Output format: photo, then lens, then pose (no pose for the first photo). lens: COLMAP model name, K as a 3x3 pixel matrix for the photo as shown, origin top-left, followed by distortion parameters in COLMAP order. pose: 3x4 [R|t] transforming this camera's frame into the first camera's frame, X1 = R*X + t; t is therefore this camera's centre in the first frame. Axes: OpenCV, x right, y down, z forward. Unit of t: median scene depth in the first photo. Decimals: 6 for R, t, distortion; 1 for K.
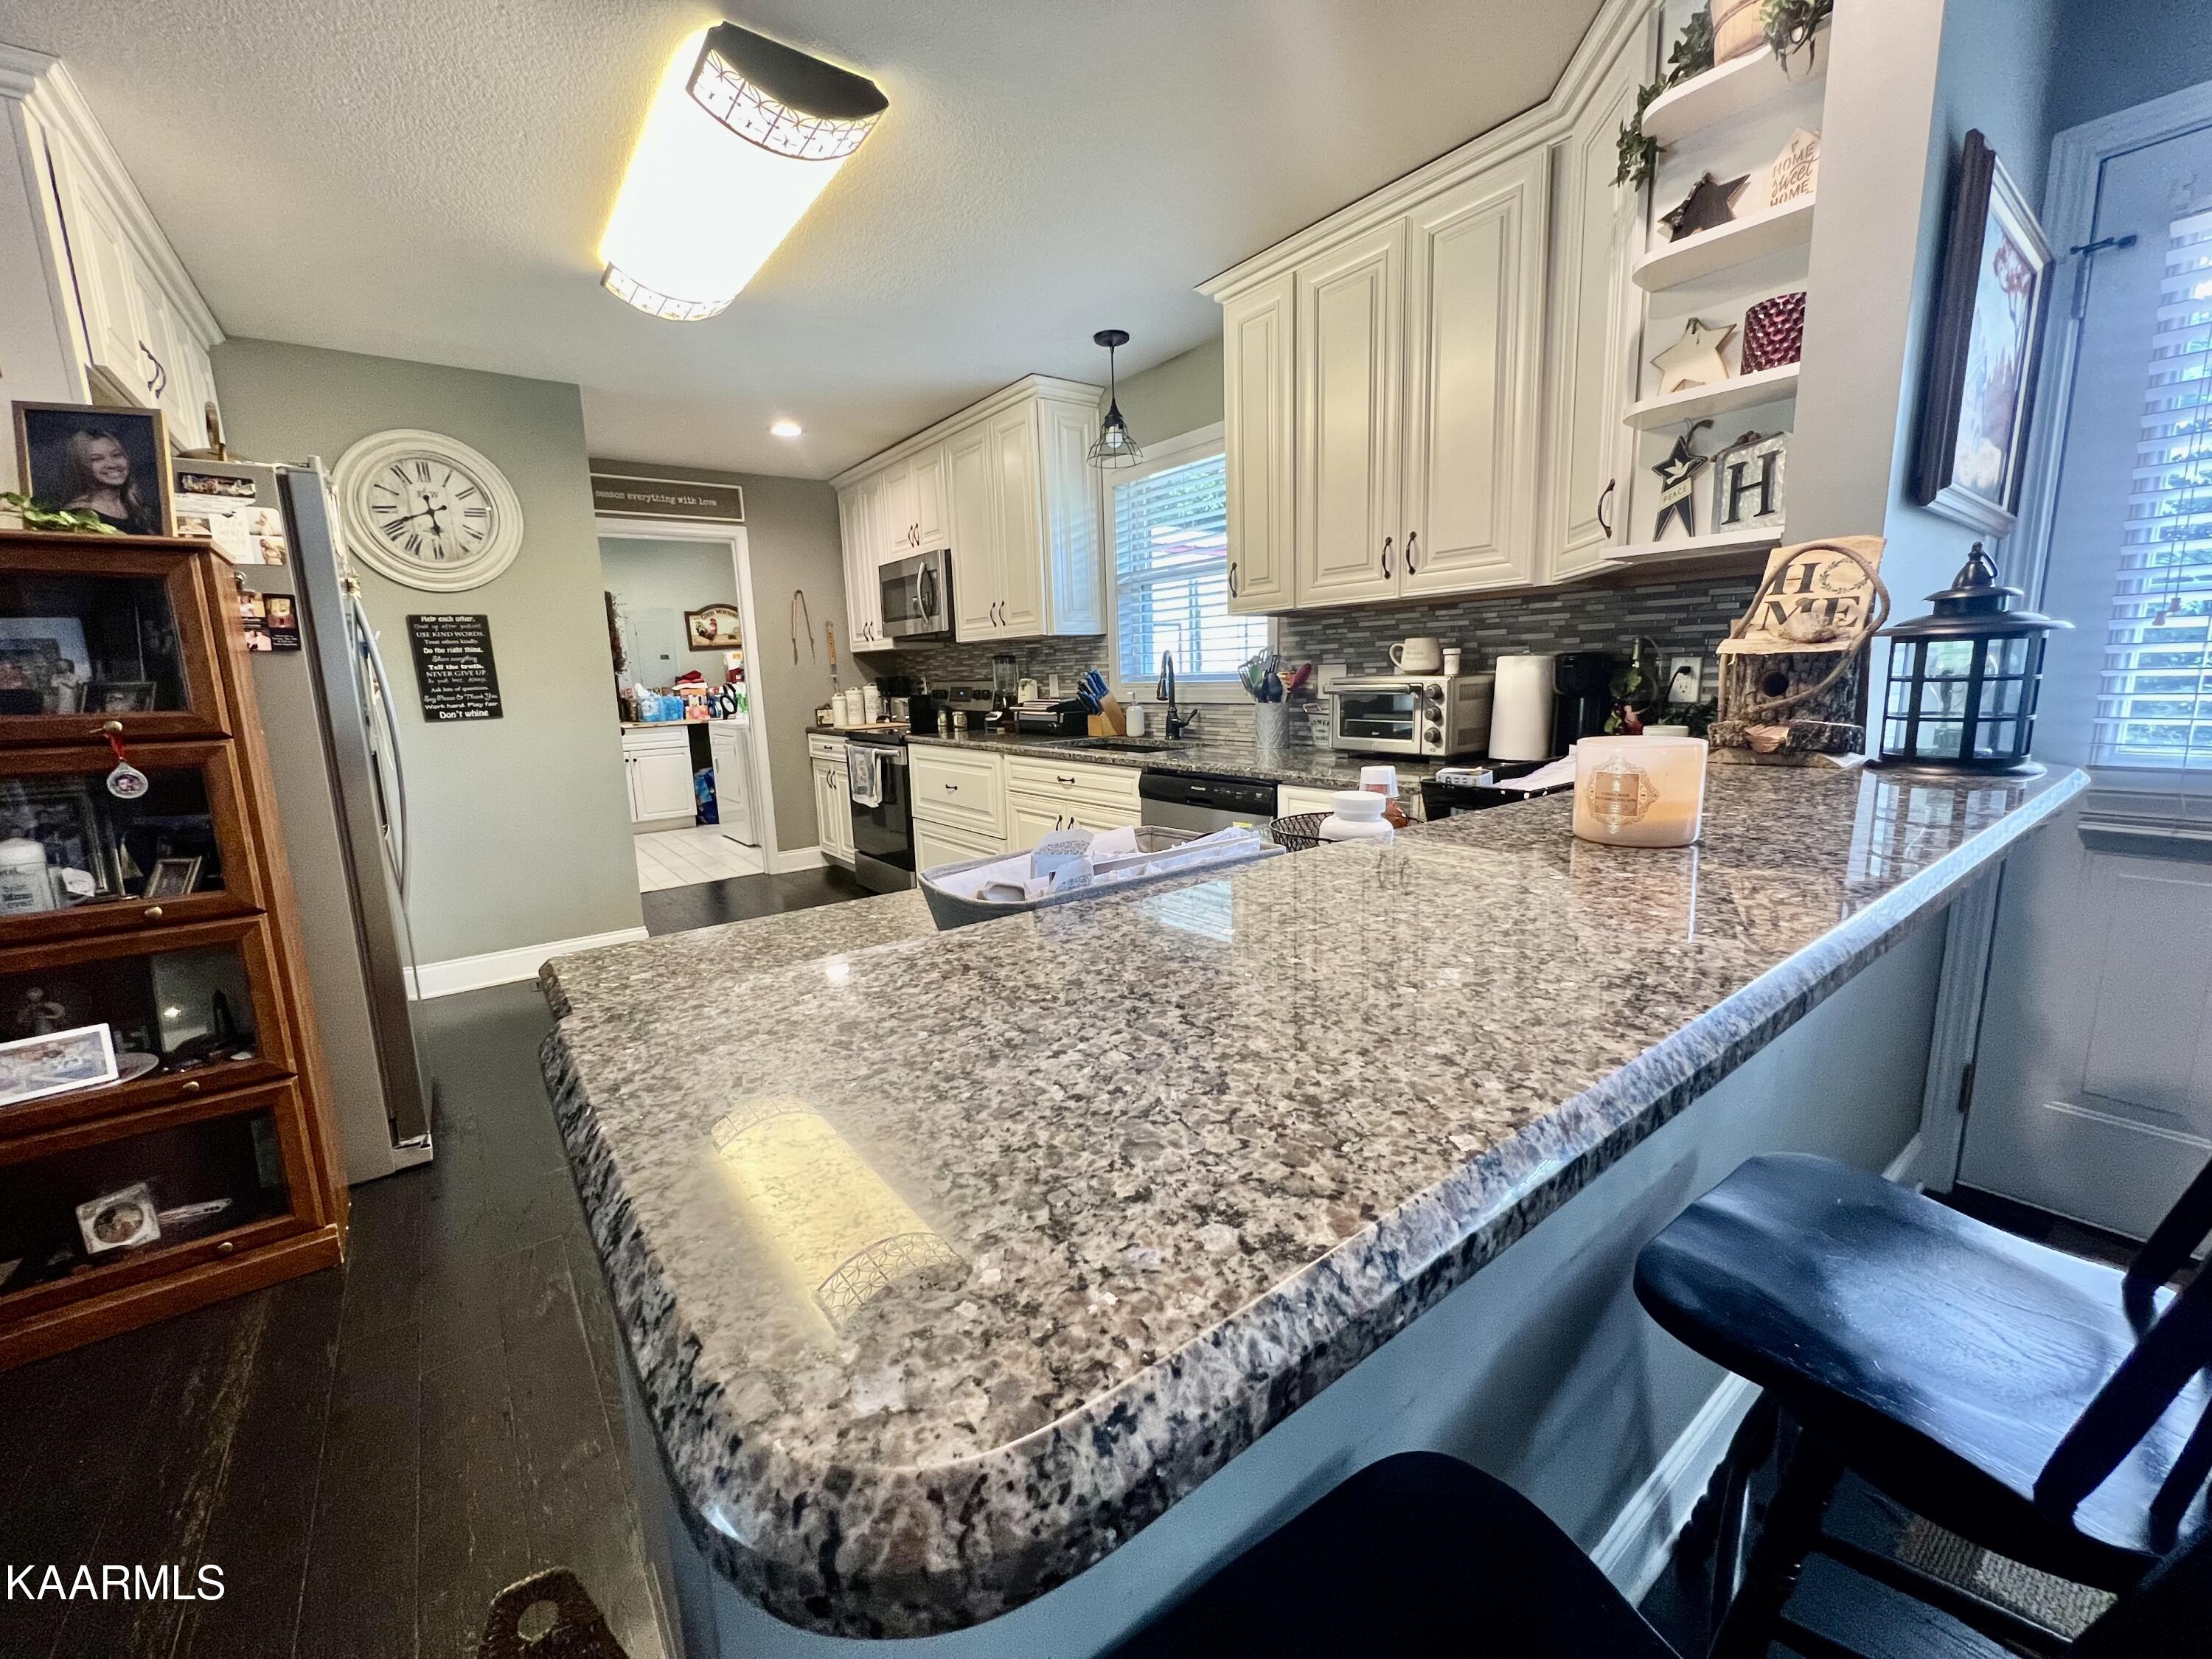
lens RADIAL K [[879.5, 0, 1100.1], [0, 879.5, 824.8], [0, 0, 1]] dist [-0.009100, 0.000352]
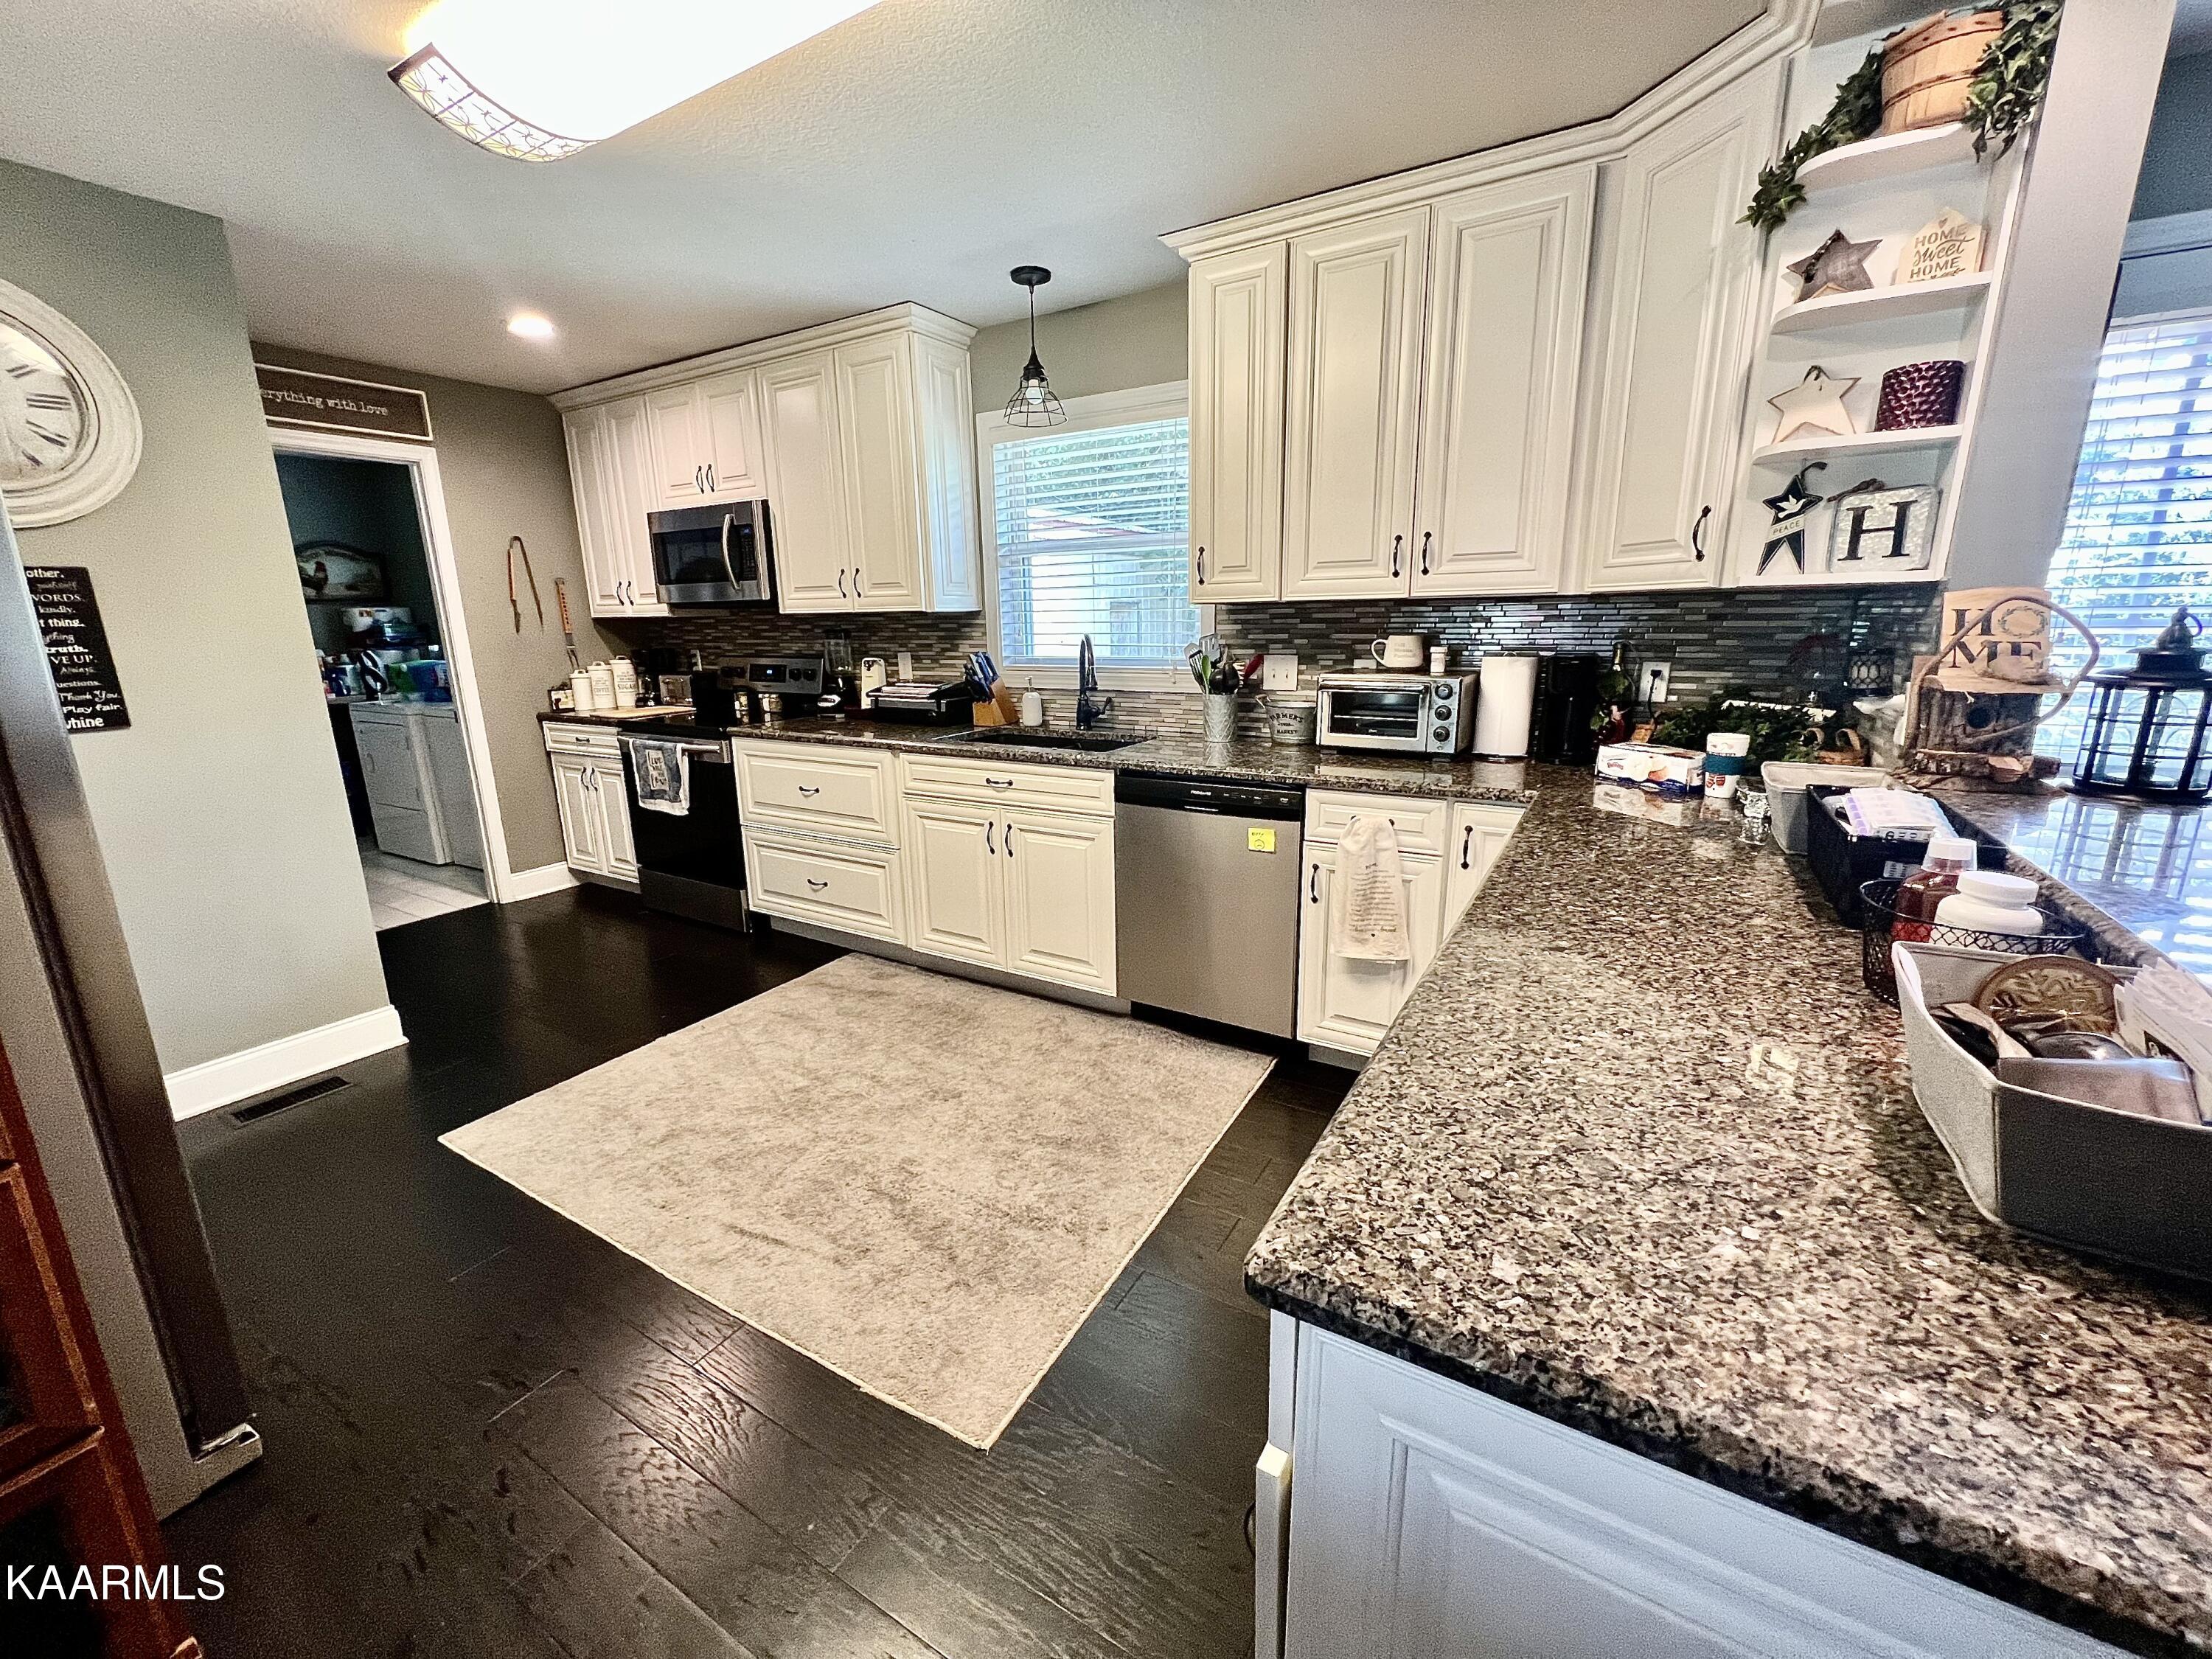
lens RADIAL K [[880.3, 0, 1107.9], [0, 880.3, 826.3], [0, 0, 1]] dist [-0.006223, 0.000064]
pose [[0.928794, -0.068918, 0.364132, -0.268189], [0.050363, 0.996914, 0.060221, -0.055721], [-0.367159, -0.037594, 0.929398, 0.135865]]
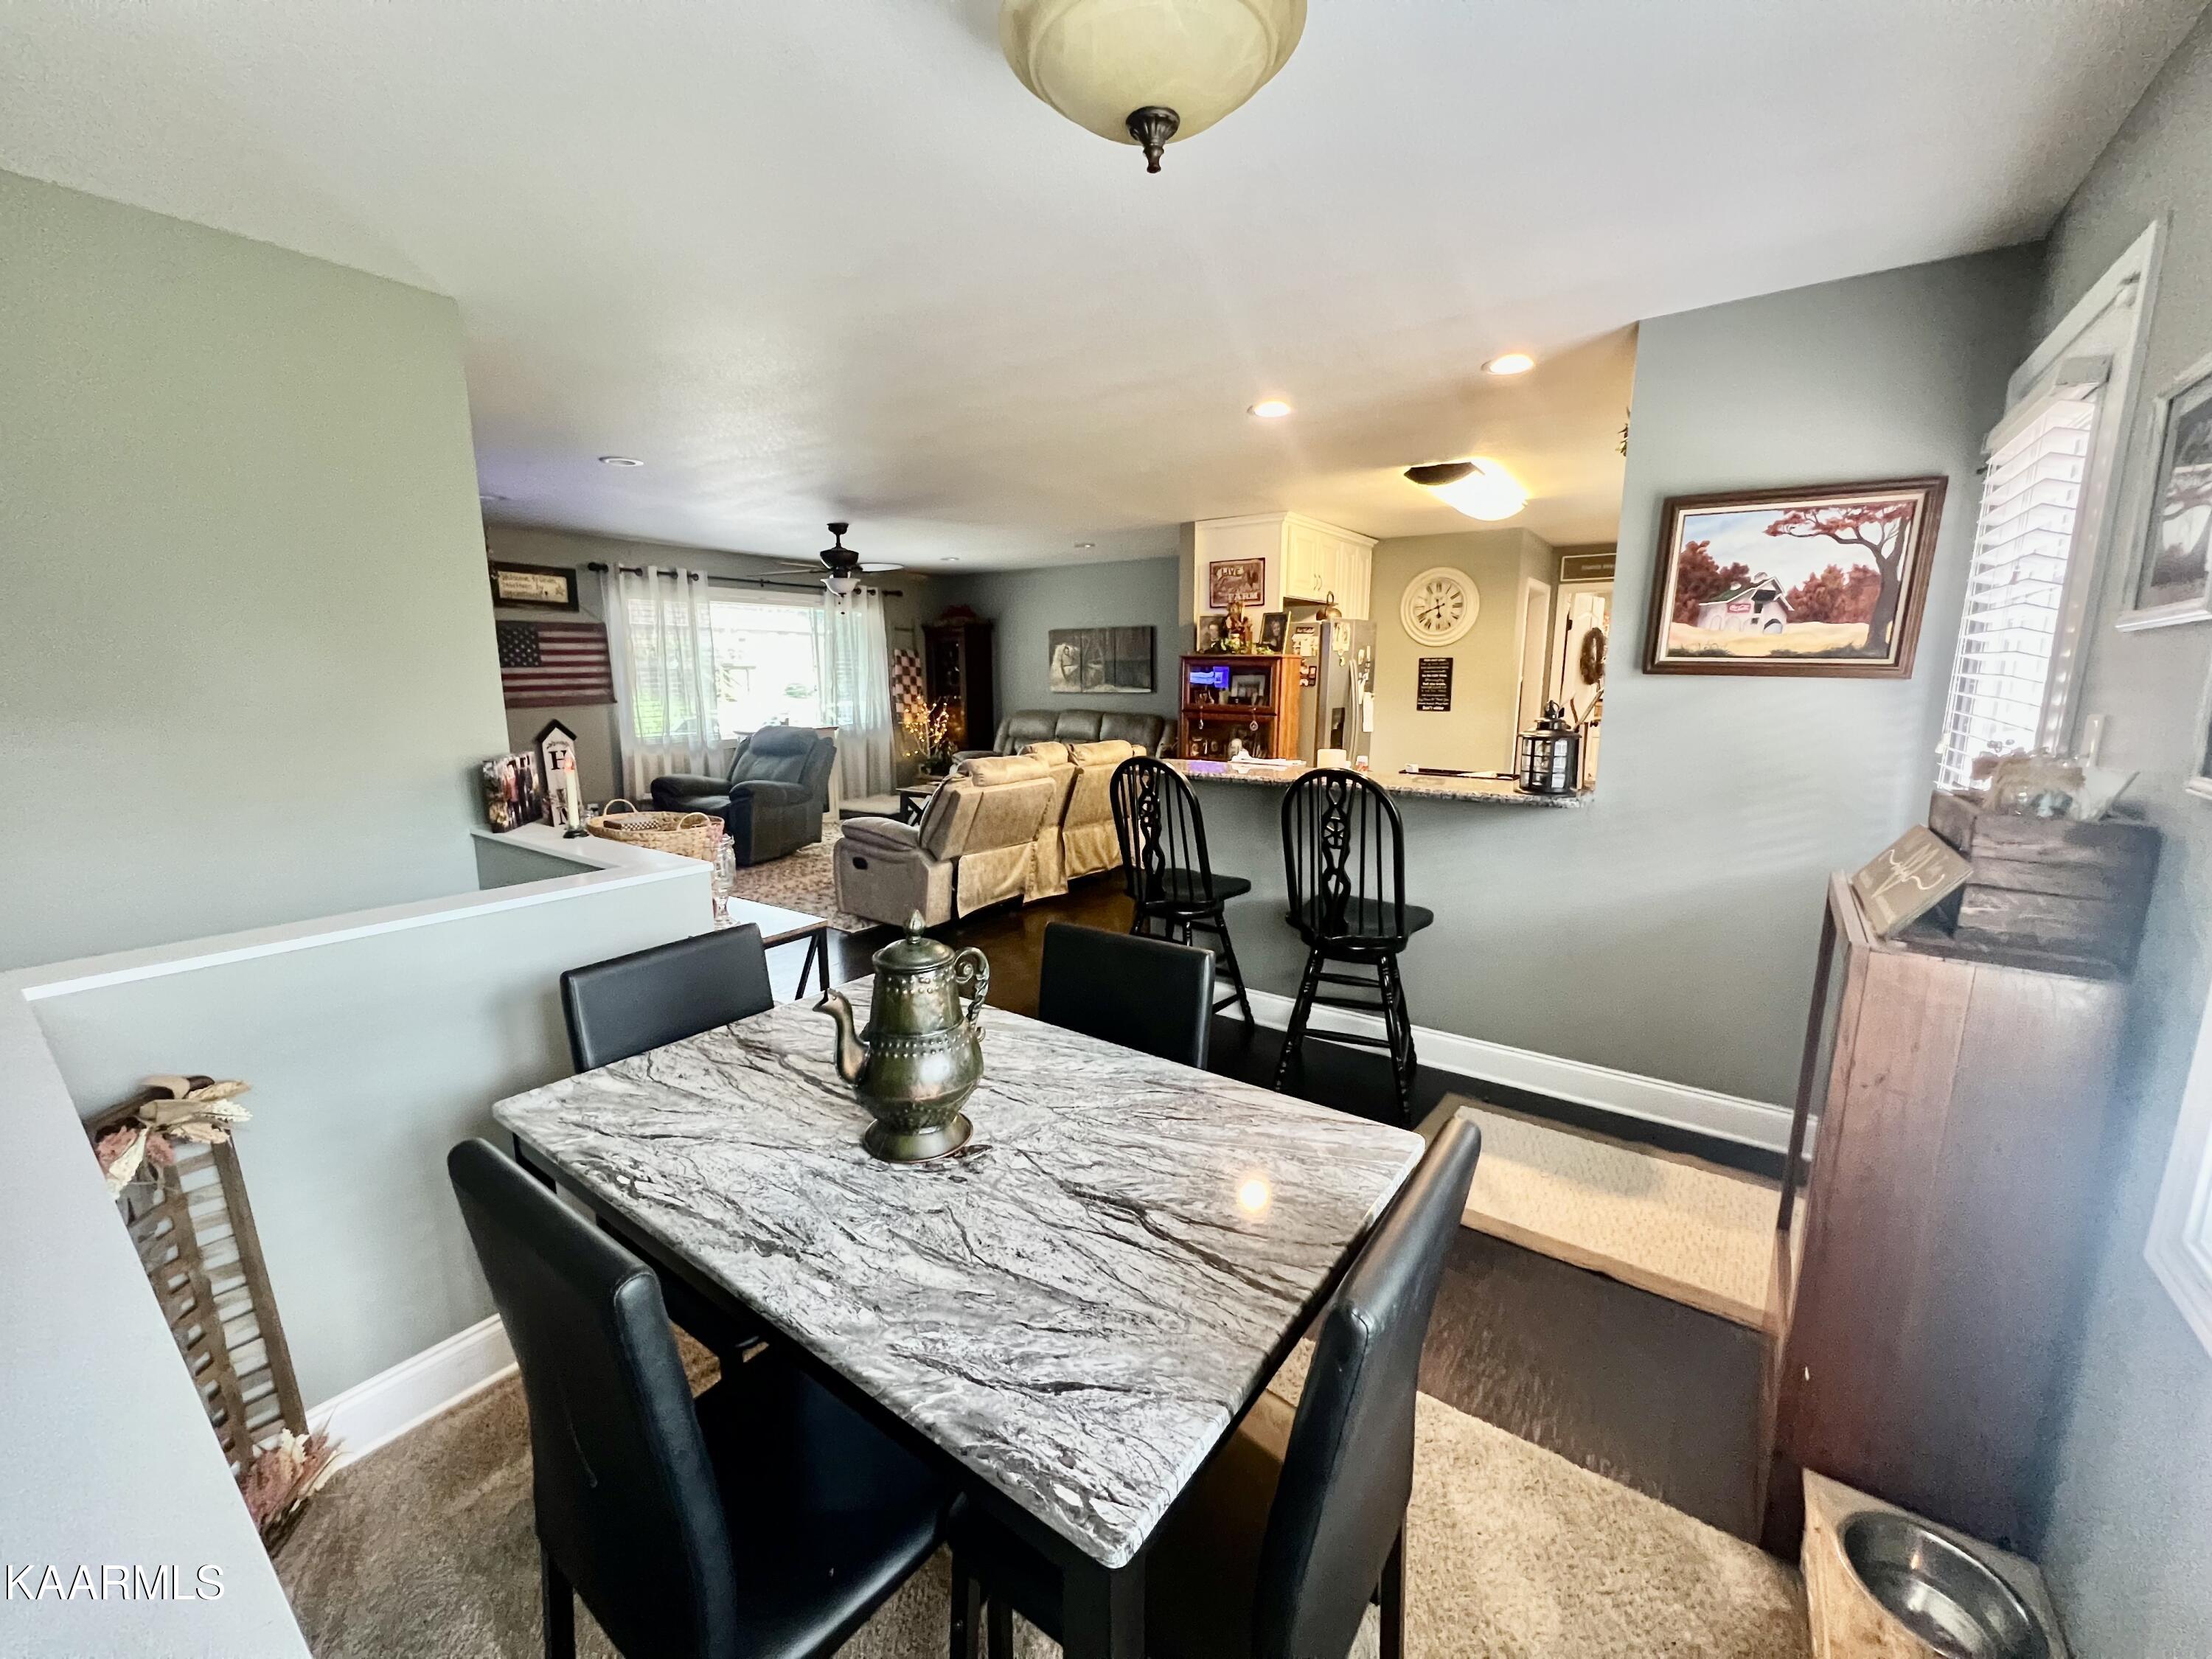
lens RADIAL K [[880.3, 0, 1099.7], [0, 880.3, 828.9], [0, 0, 1]] dist [-0.006223, 0.000064]
pose [[0.296714, 0.199244, -0.933950, 1.011124], [-0.175702, 0.972687, 0.151687, -0.031393], [0.938664, 0.119089, 0.323617, -0.332693]]
